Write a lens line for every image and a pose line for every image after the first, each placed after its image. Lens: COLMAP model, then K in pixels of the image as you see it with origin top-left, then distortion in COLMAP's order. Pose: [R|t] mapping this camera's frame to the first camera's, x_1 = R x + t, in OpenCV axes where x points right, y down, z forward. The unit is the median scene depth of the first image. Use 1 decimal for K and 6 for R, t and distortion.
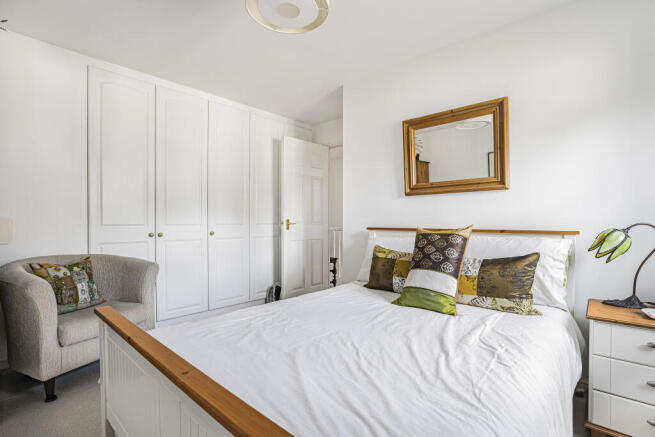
lens RADIAL K [[308.3, 0, 327.9], [0, 308.3, 222.5], [0, 0, 1]] dist [-0.018489, 0.001064]
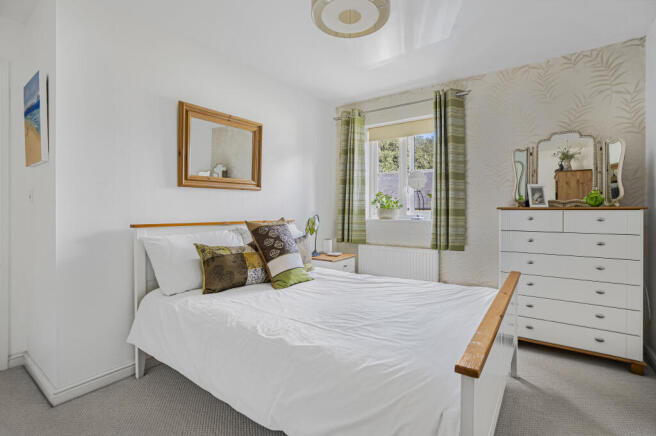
lens RADIAL K [[308.8, 0, 328.5], [0, 308.8, 211.4], [0, 0, 1]] dist [-0.018489, 0.001064]
pose [[-0.091402, -0.005061, 0.995801, -0.819963], [0.003548, 0.999979, 0.005408, -0.022519], [-0.995808, 0.004027, -0.091382, 0.813807]]
